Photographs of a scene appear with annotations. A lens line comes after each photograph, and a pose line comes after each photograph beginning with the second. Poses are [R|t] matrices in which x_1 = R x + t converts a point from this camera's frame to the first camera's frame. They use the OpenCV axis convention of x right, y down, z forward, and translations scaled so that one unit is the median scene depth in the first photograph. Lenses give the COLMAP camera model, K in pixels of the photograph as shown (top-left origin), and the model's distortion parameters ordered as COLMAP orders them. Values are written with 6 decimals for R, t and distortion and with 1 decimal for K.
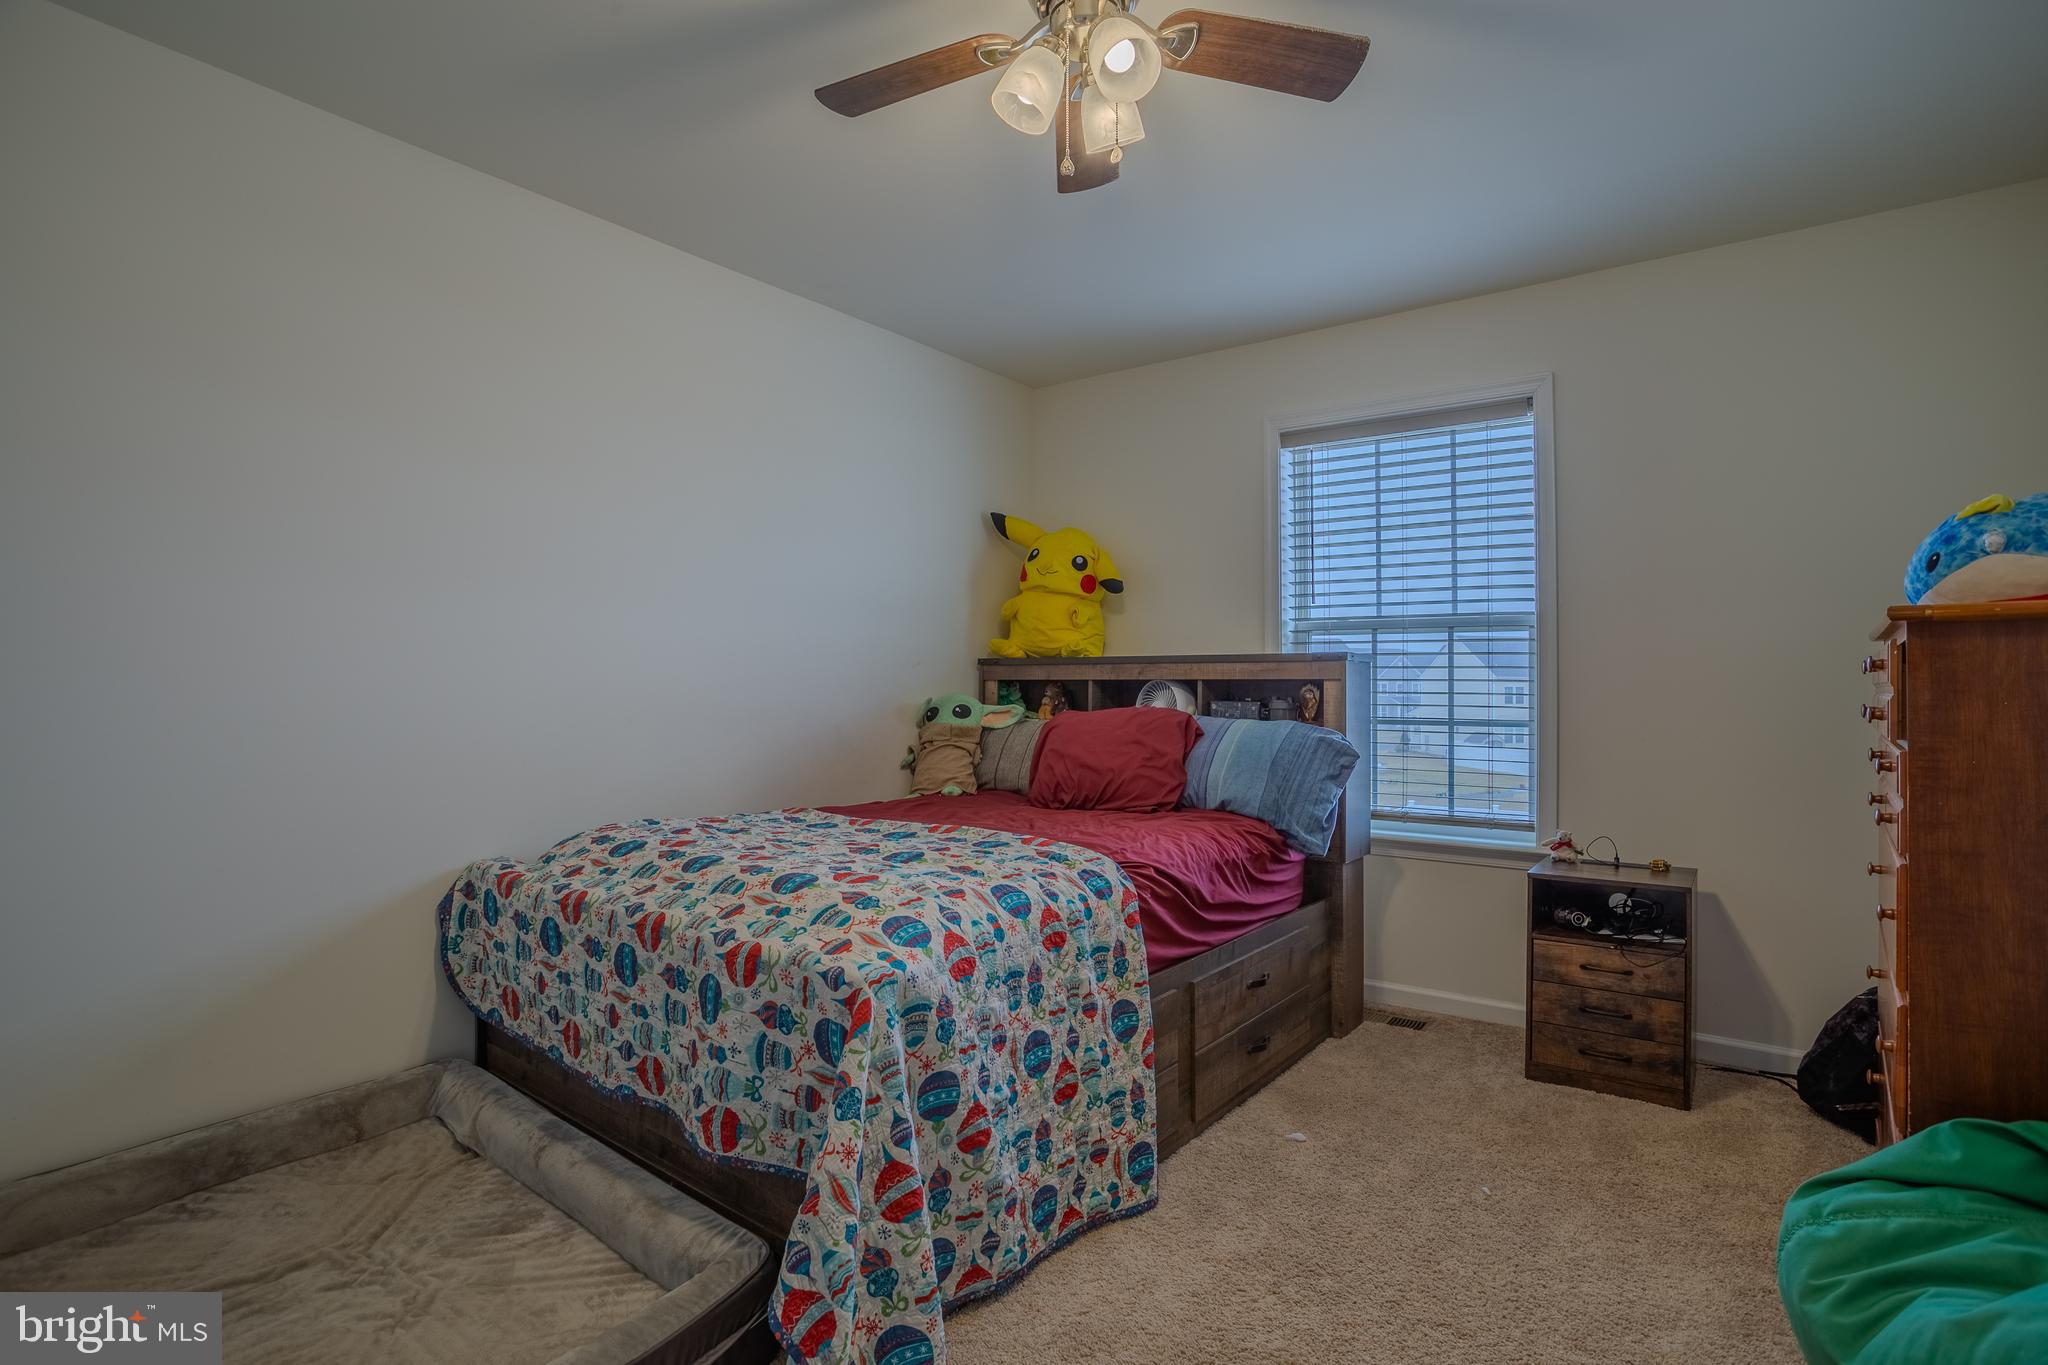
lens RADIAL K [[1018.4, 0, 1021.0], [0, 1018.4, 670.9], [0, 0, 1]] dist [-0.083176, 0.037101]
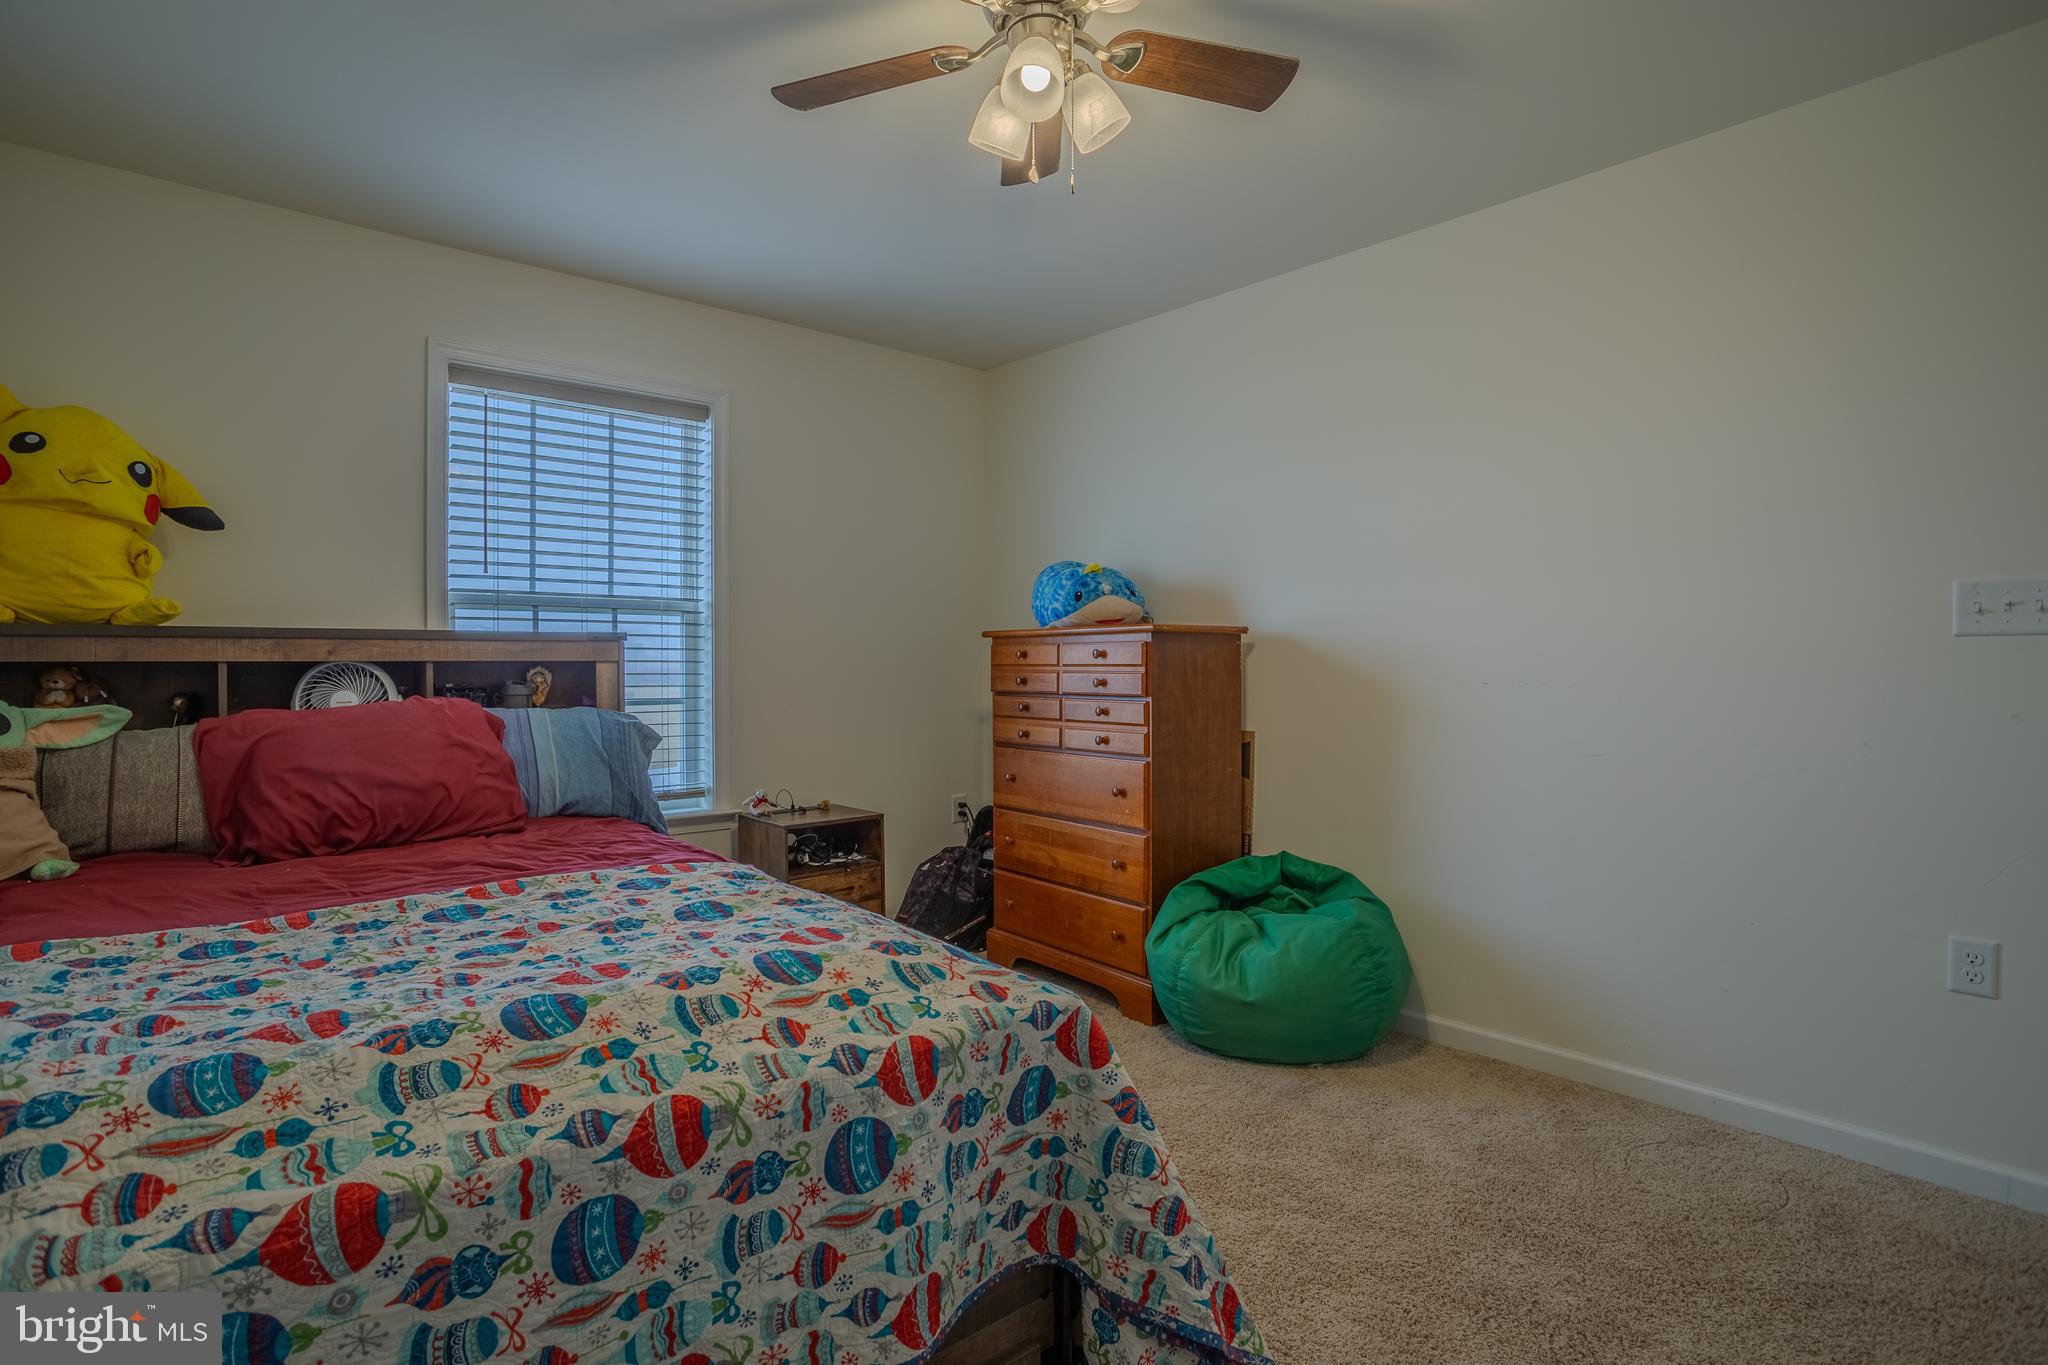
lens RADIAL K [[1018.4, 0, 1021.0], [0, 1018.4, 670.9], [0, 0, 1]] dist [-0.083176, 0.037101]
pose [[0.177175, -0.012774, 0.984096, -0.497137], [-0.011306, 0.999823, 0.015014, -0.000752], [-0.984114, -0.013786, 0.176999, 0.418480]]
